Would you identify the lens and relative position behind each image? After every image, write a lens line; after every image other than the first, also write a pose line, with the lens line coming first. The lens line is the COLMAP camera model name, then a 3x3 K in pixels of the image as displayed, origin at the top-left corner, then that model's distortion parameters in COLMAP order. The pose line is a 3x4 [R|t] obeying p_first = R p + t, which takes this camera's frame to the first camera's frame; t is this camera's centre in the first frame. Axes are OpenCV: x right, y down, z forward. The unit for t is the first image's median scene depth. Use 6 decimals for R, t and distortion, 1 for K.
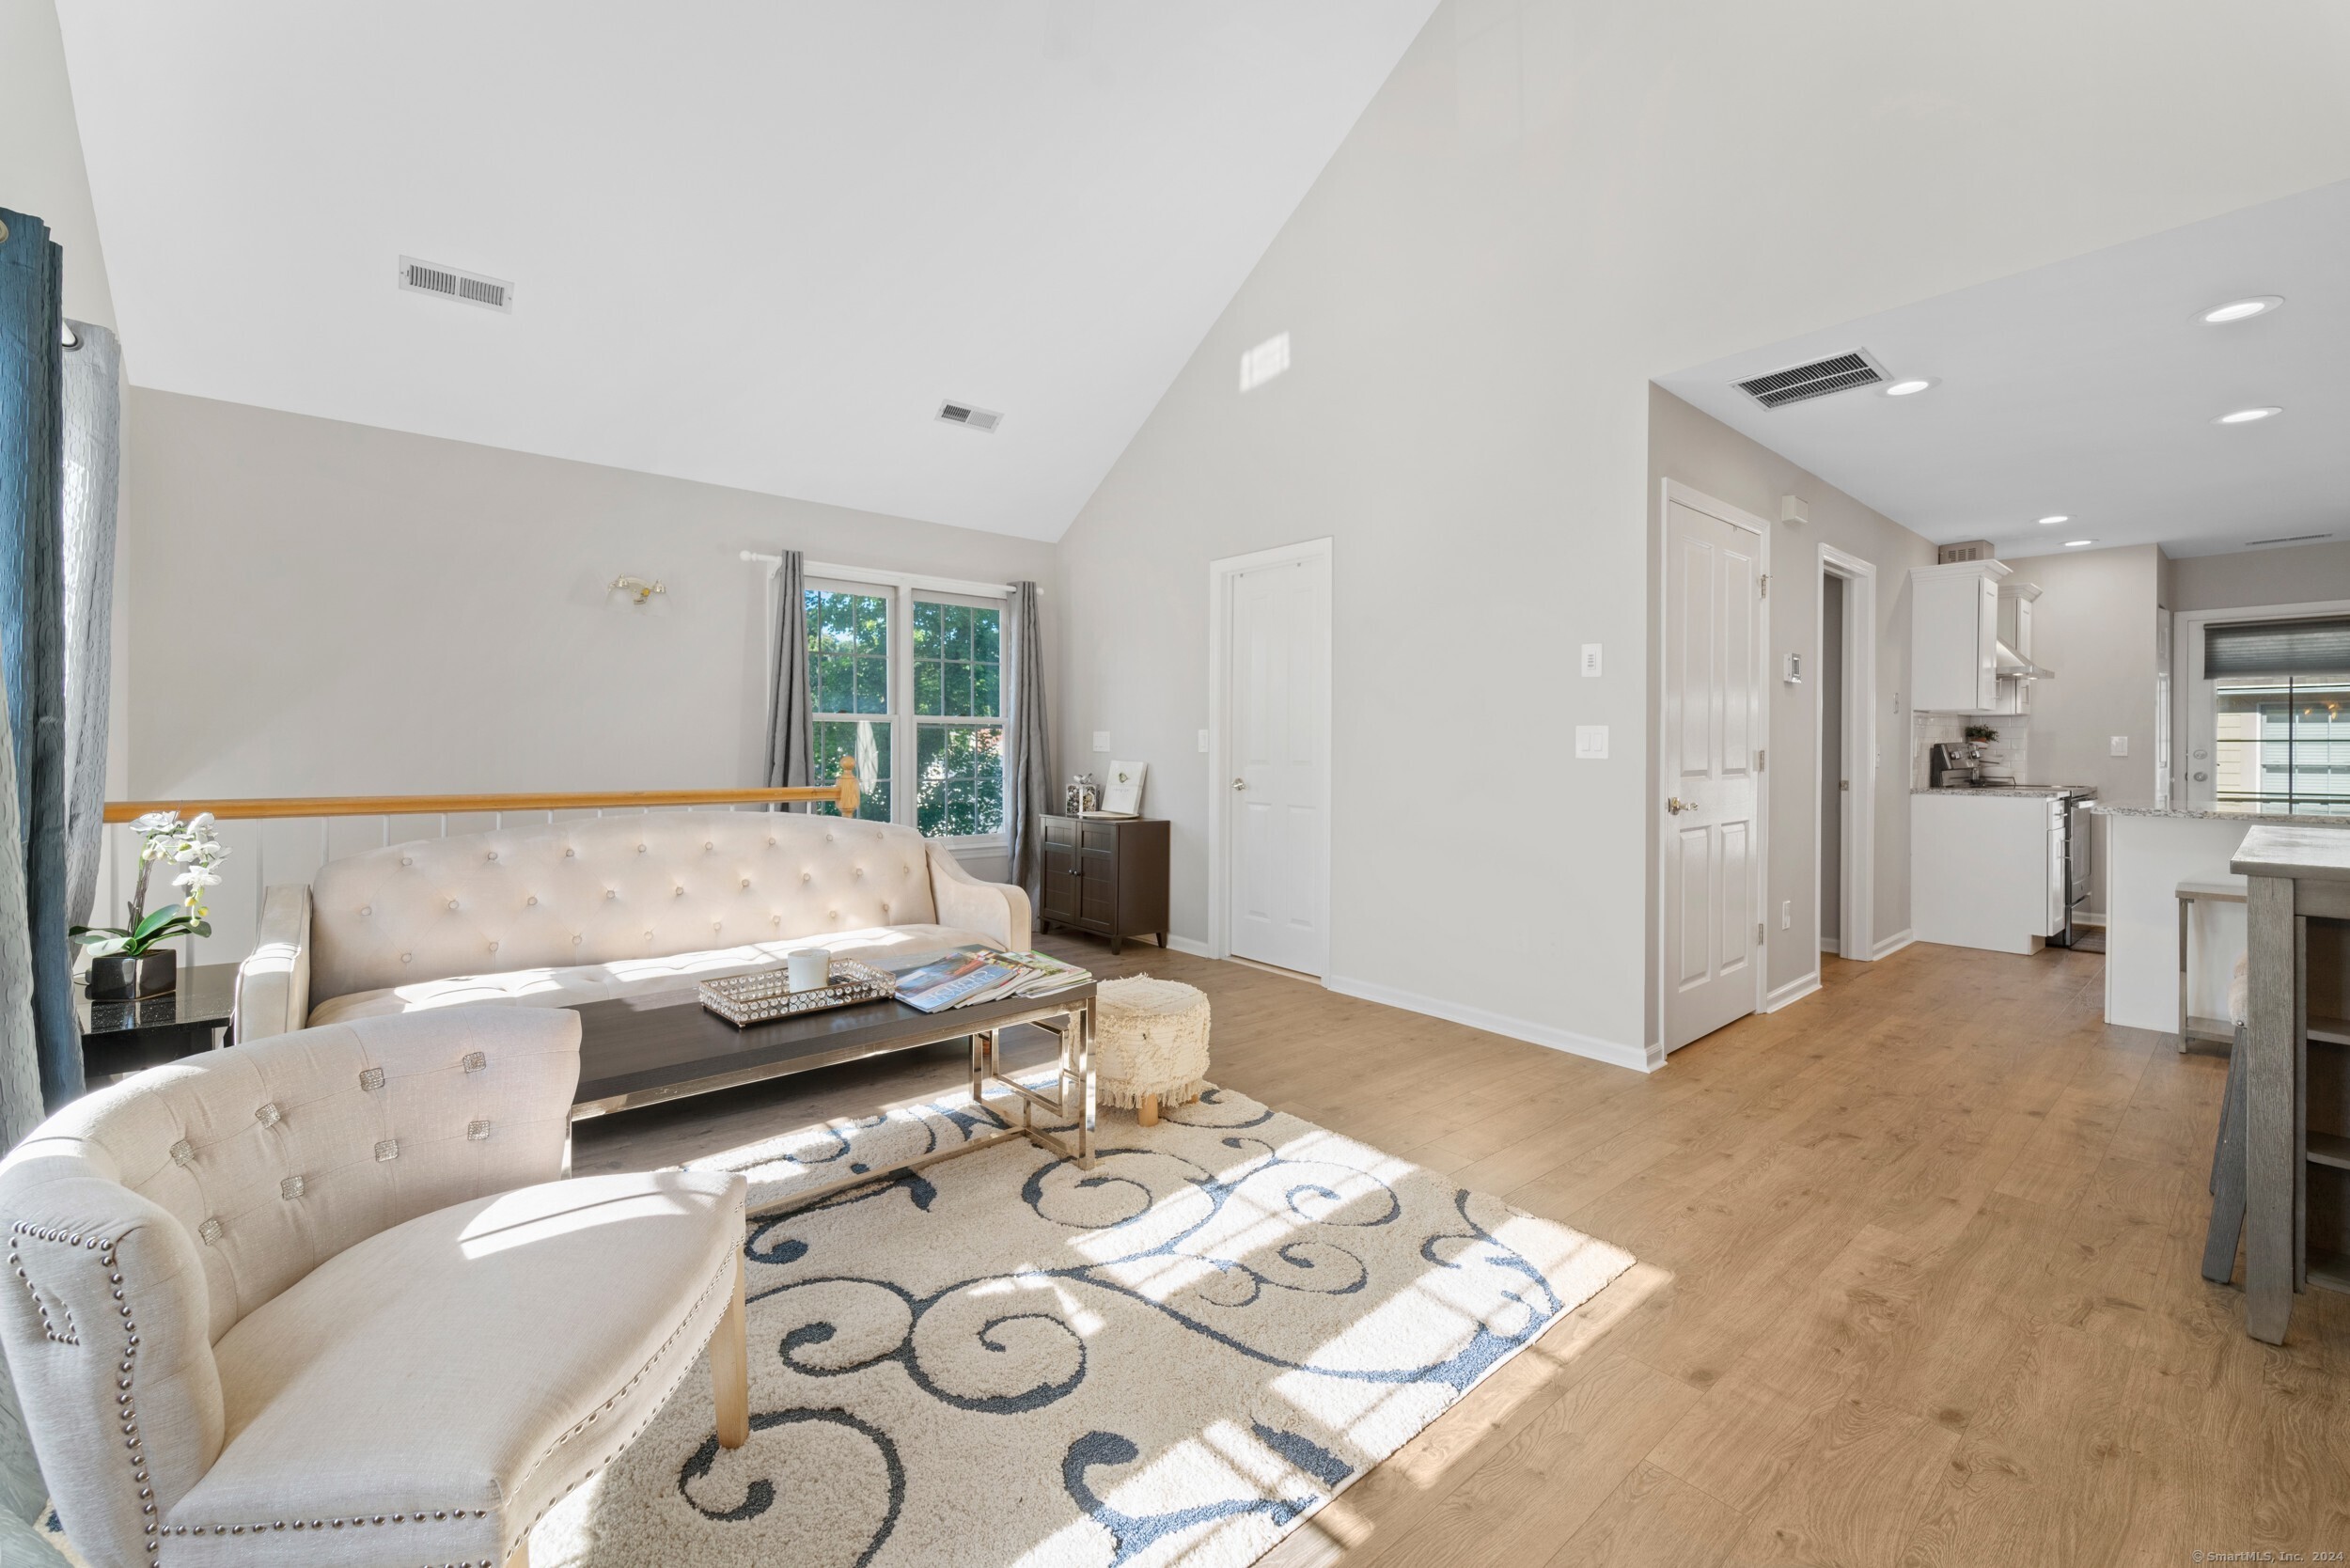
lens RADIAL K [[949.1, 0, 1137.3], [0, 949.1, 741.8], [0, 0, 1]] dist [-0.012990, -0.000250]
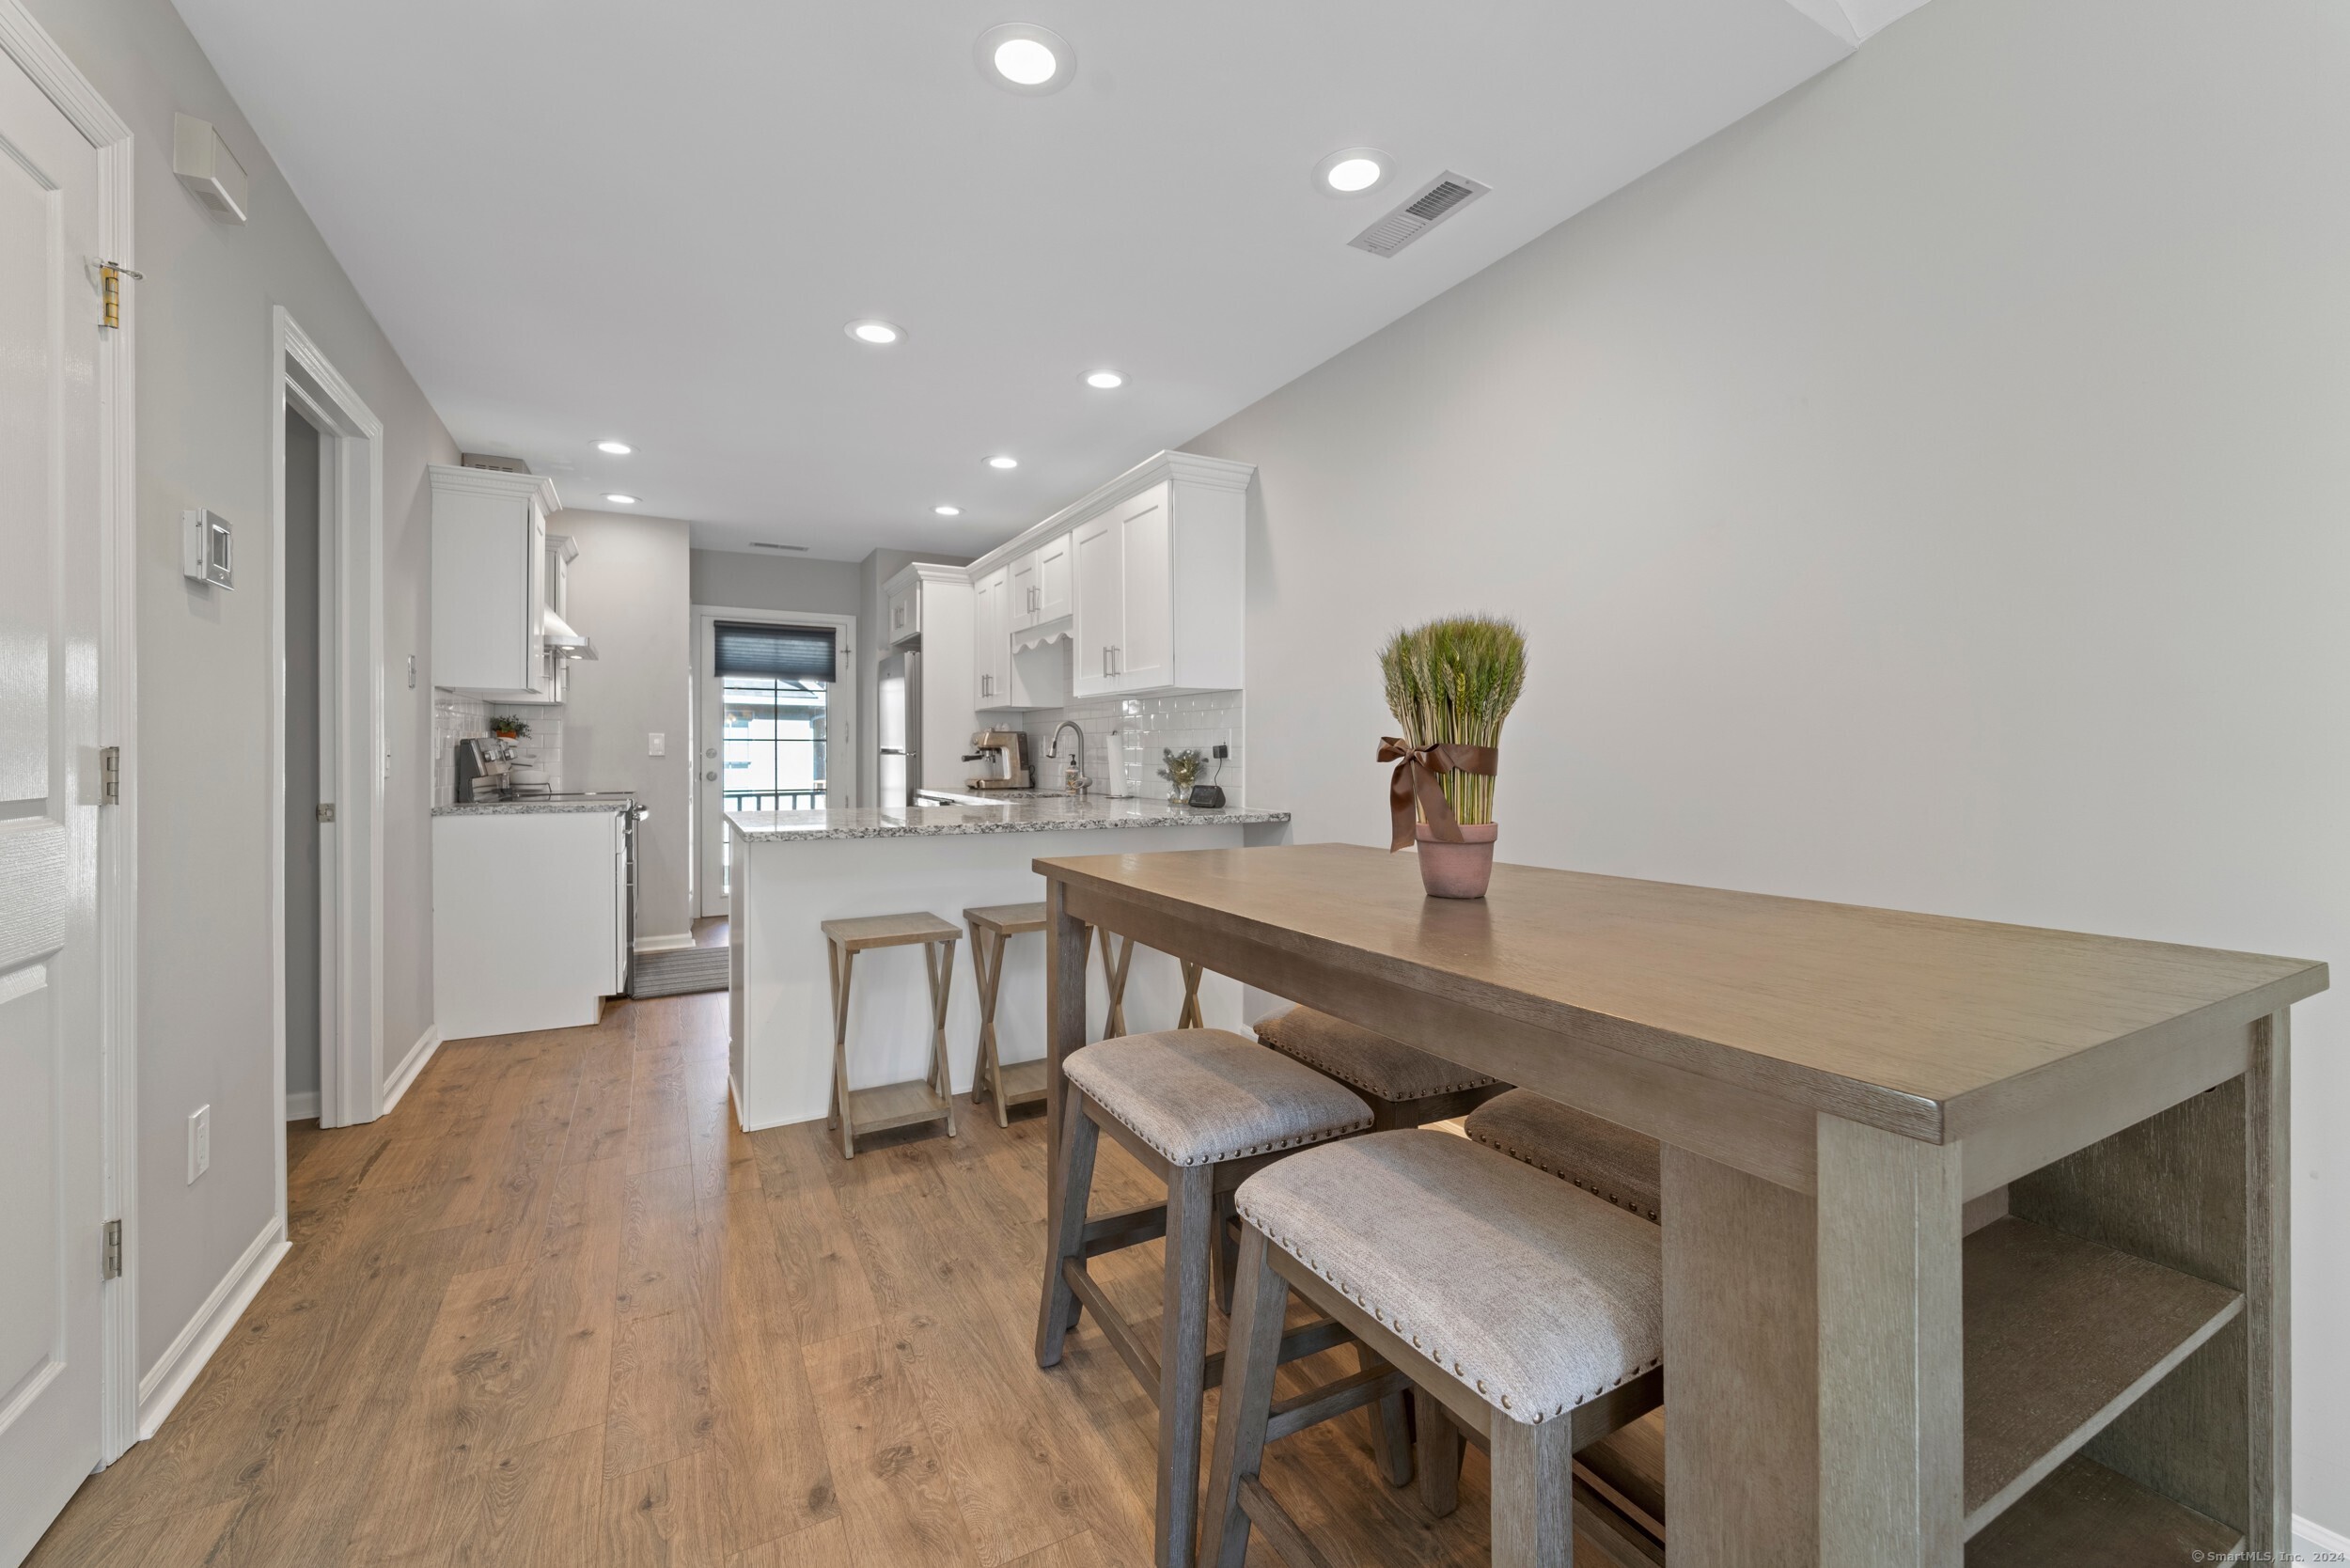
lens RADIAL K [[955.5, 0, 1176.5], [0, 955.5, 767.0], [0, 0, 1]] dist [0.000589, 0.000225]
pose [[0.176587, -0.018251, 0.984116, 0.333292], [-0.007575, 0.999773, 0.019901, 0.005837], [-0.984256, -0.010969, 0.176409, 0.475881]]
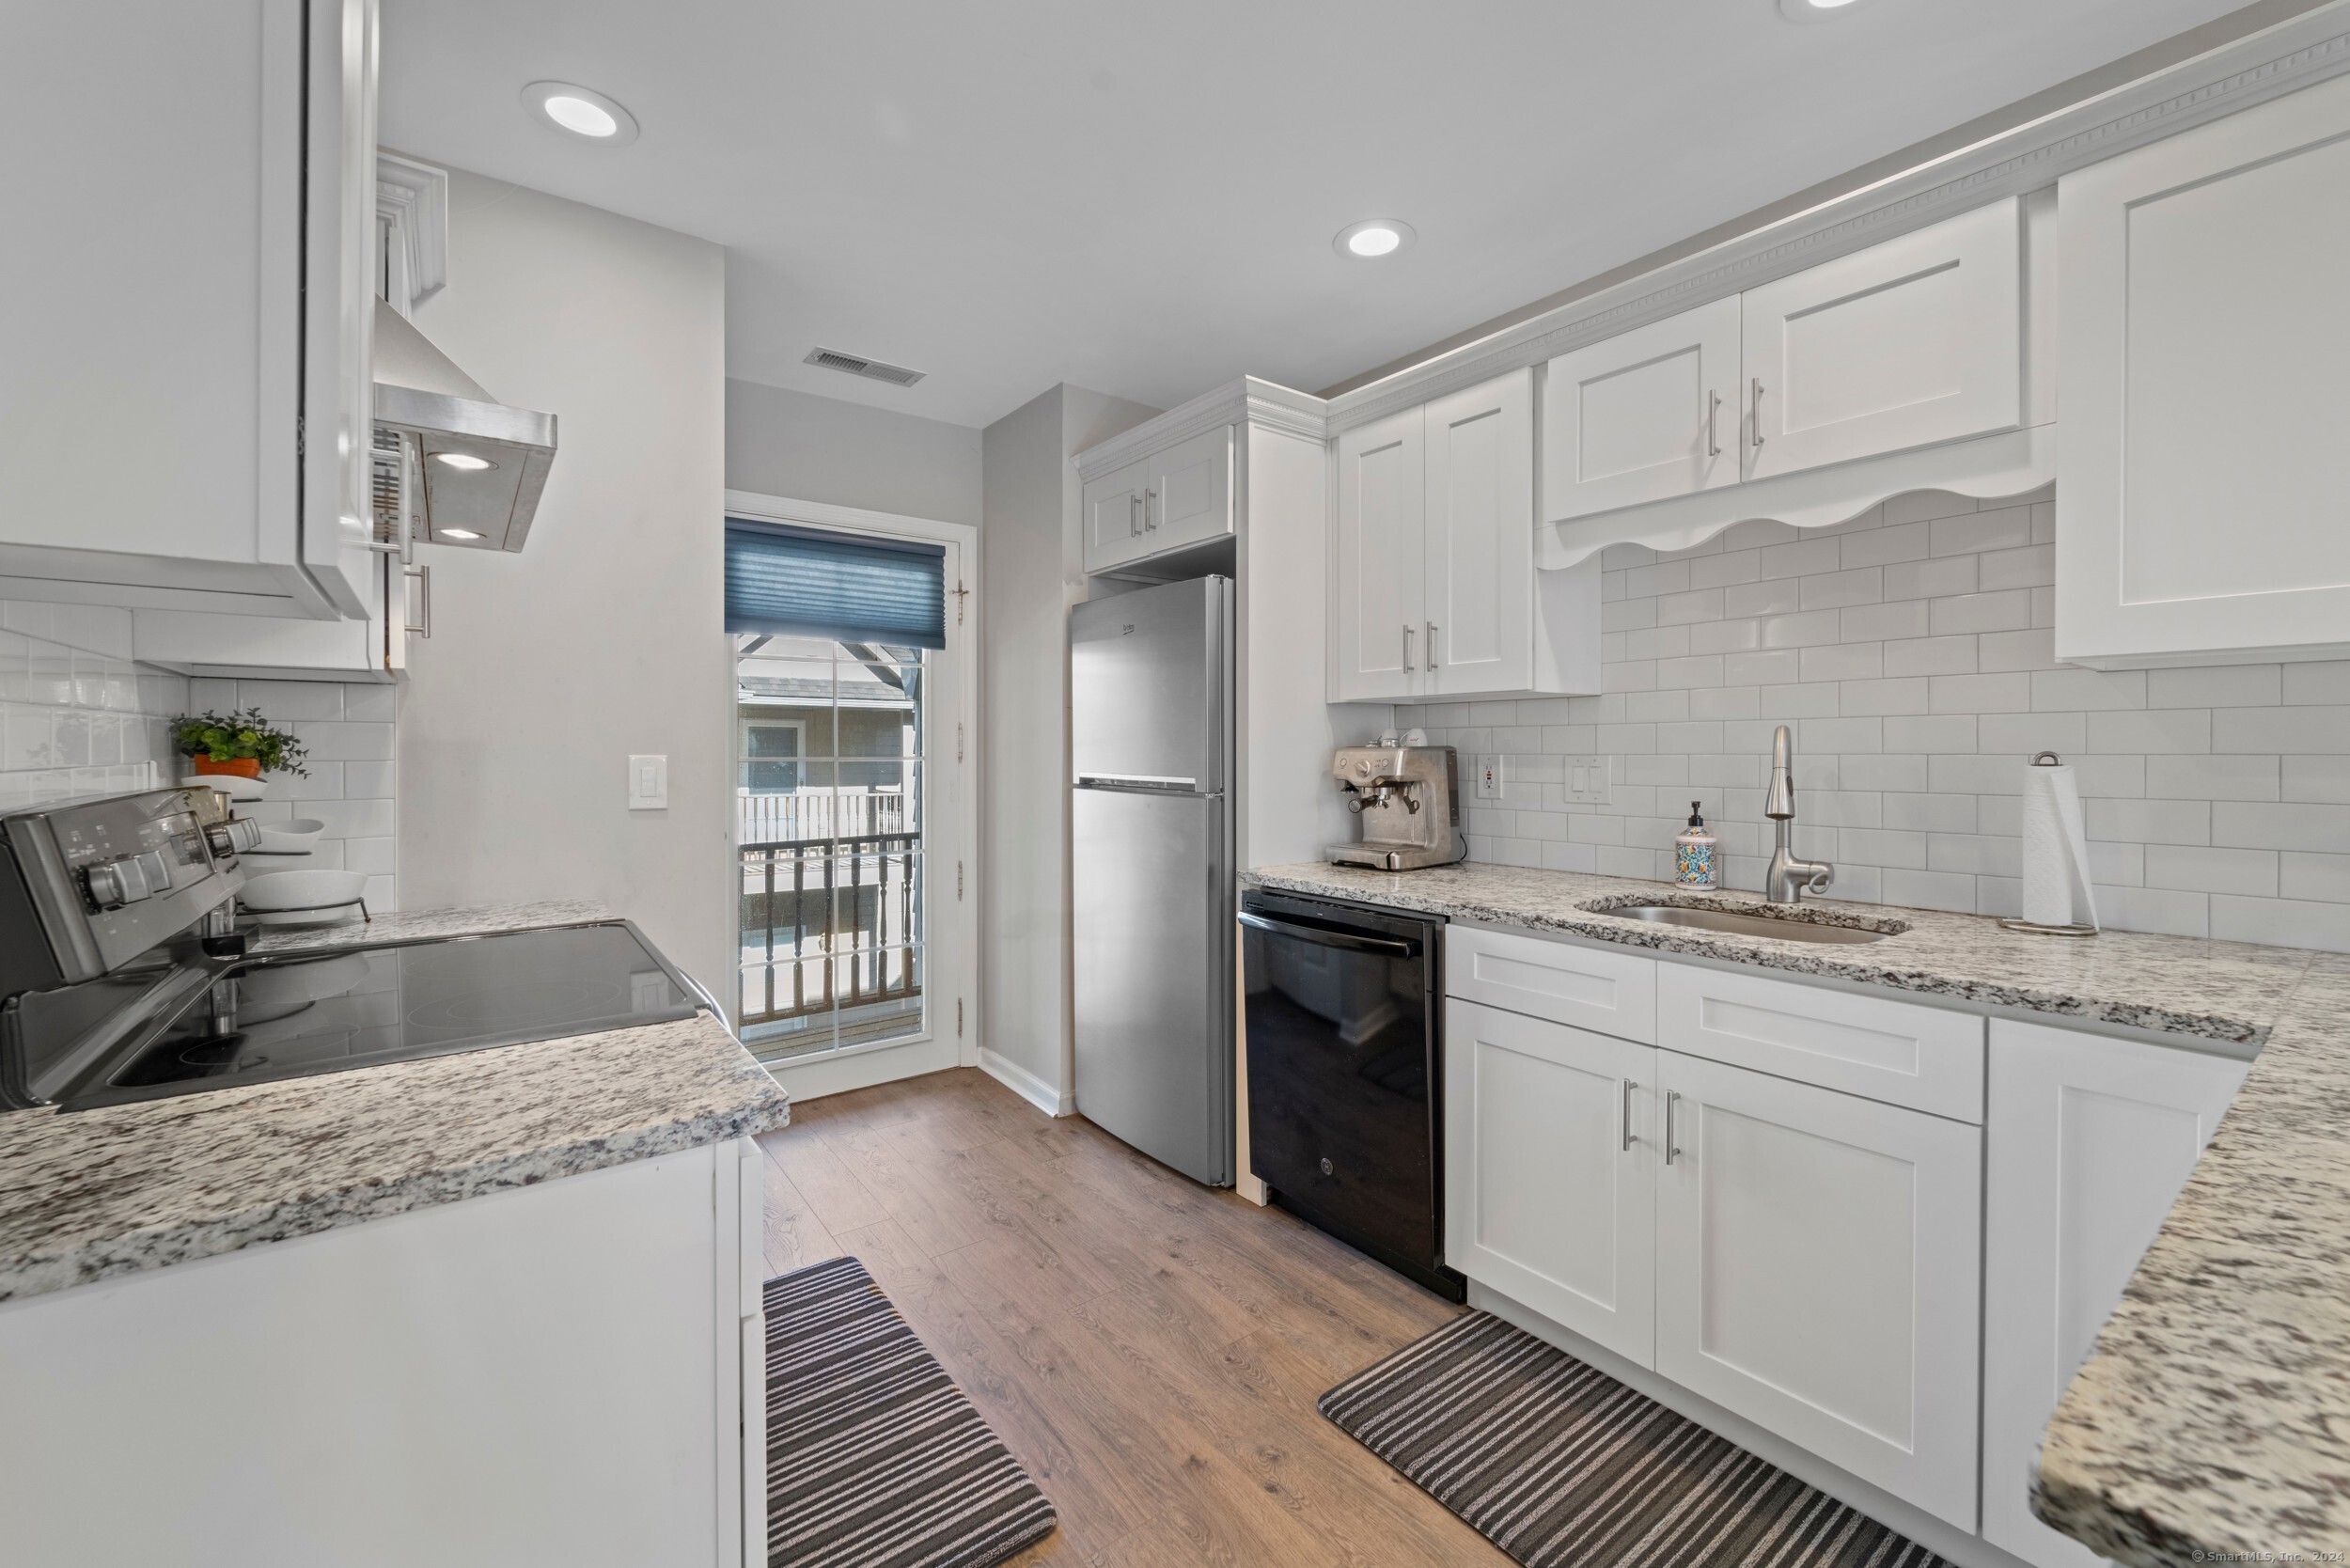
lens RADIAL K [[959.9, 0, 1170.3], [0, 959.9, 763.1], [0, 0, 1]] dist [-0.001269, -0.000579]
pose [[0.032045, -0.017201, 0.999338, 0.912887], [-0.004409, 0.999840, 0.017351, -0.012877], [-0.999477, -0.004962, 0.031964, 1.043395]]
